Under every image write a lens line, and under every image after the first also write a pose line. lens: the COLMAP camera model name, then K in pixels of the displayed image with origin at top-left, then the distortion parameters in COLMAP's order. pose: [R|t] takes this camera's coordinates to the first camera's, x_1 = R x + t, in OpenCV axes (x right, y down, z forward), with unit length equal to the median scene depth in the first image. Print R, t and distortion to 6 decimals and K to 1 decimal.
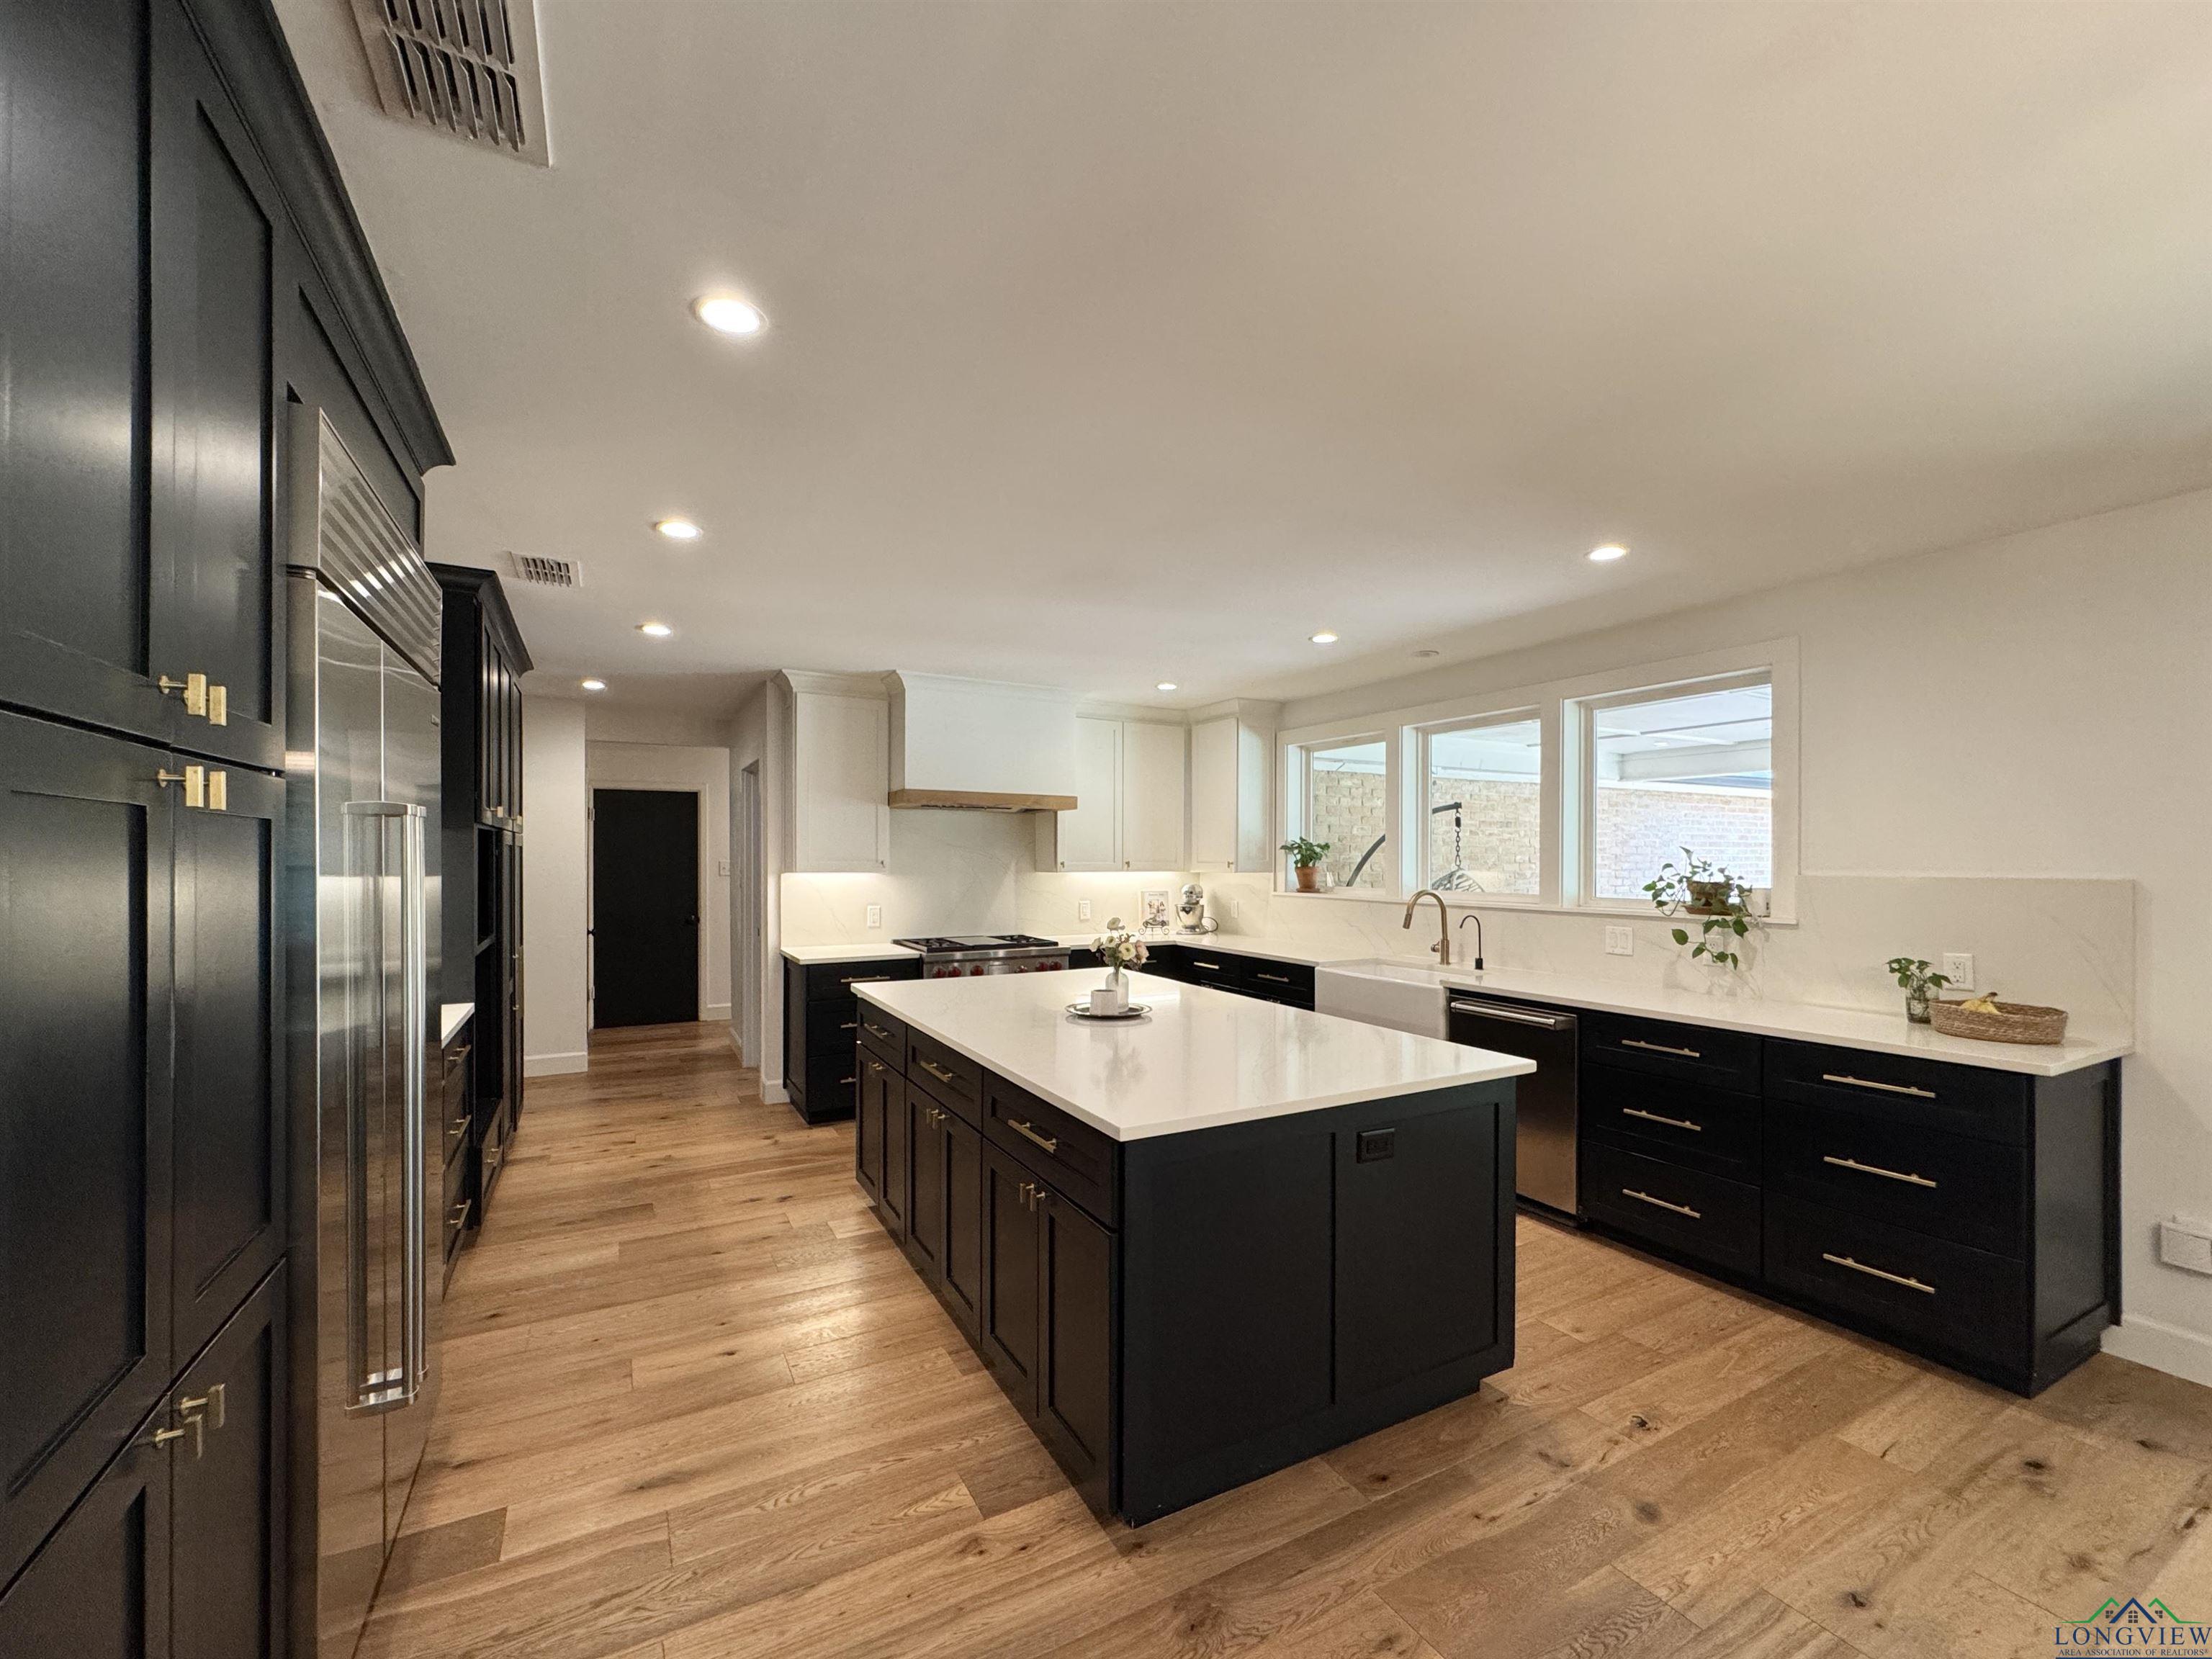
lens RADIAL K [[906.5, 0, 1108.8], [0, 906.5, 863.3], [0, 0, 1]] dist [-0.000200, 0.000178]
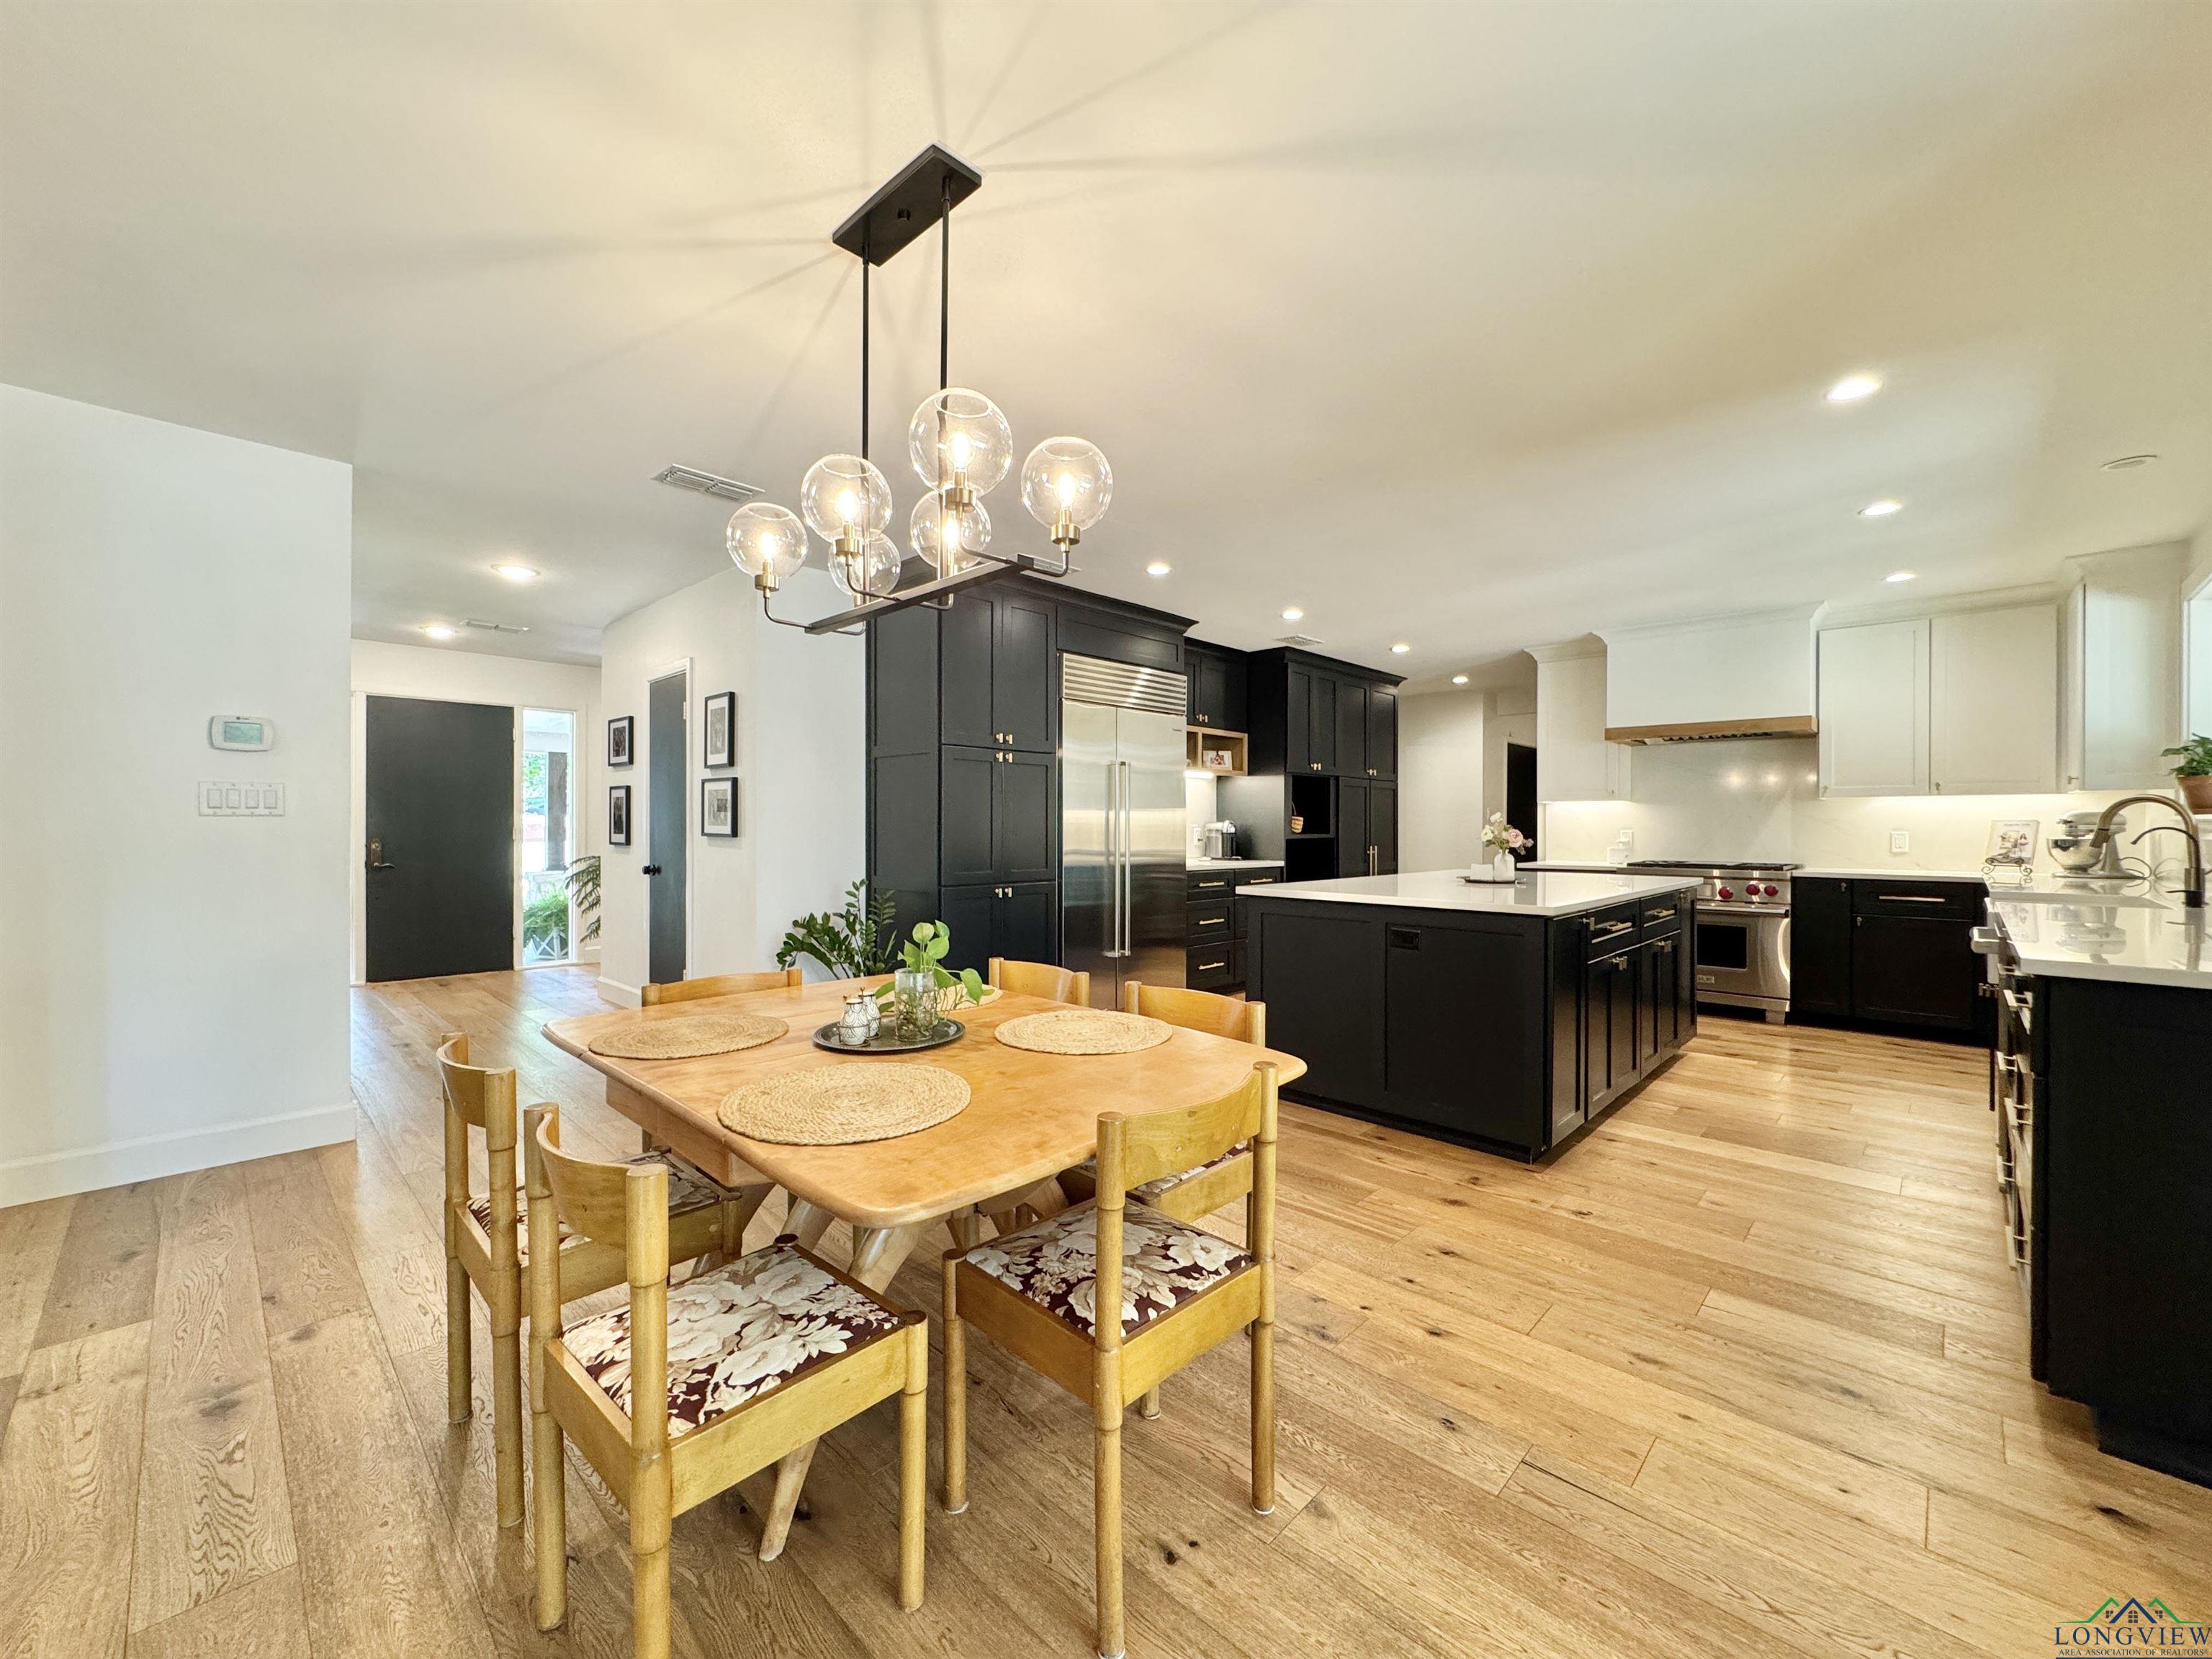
lens RADIAL K [[883.6, 0, 1107.5], [0, 883.6, 826.0], [0, 0, 1]] dist [-0.001451, 0.000376]
pose [[0.294176, -0.001126, -0.955750, 0.762964], [-0.007932, 0.999962, -0.003620, 0.061794], [0.955718, 0.008646, 0.294156, 0.033557]]
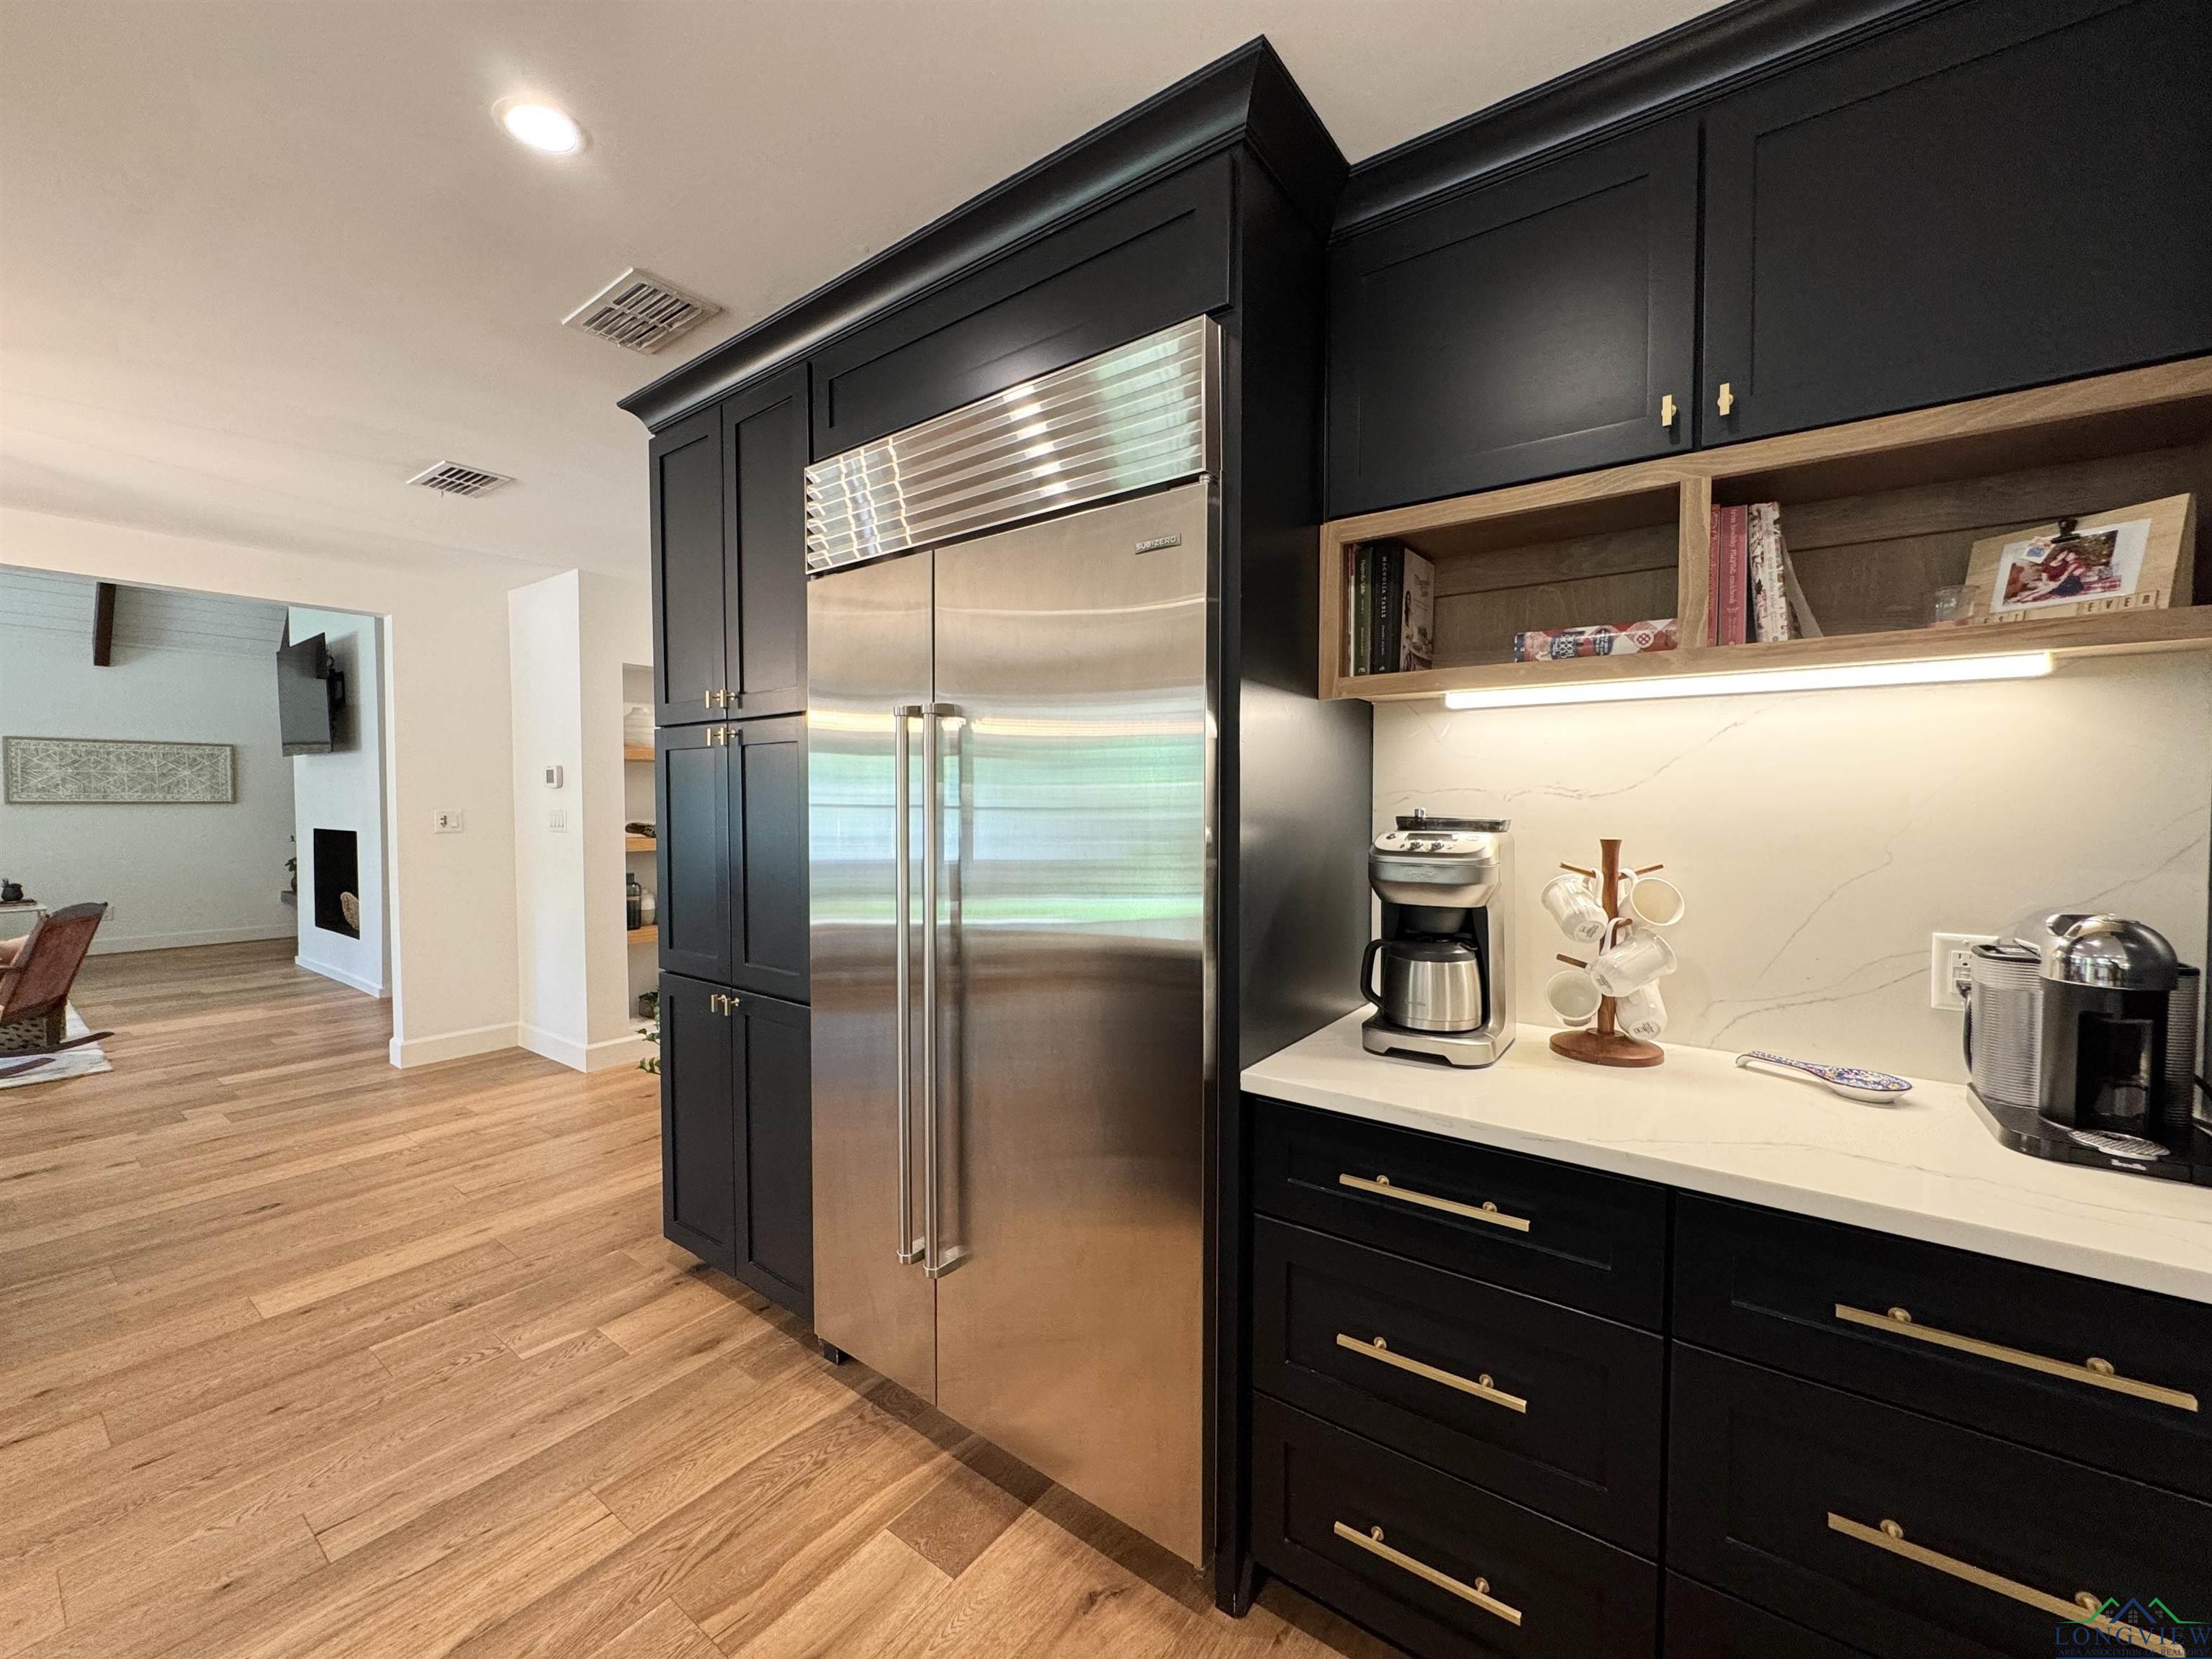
lens RADIAL K [[881.7, 0, 1108.6], [0, 881.7, 828.2], [0, 0, 1]] dist [-0.001840, 0.000423]
pose [[-0.908475, 0.009302, -0.417835, -0.207407], [-0.005609, 0.999391, 0.034445, 0.015400], [0.417900, 0.033636, -0.907870, 0.755484]]
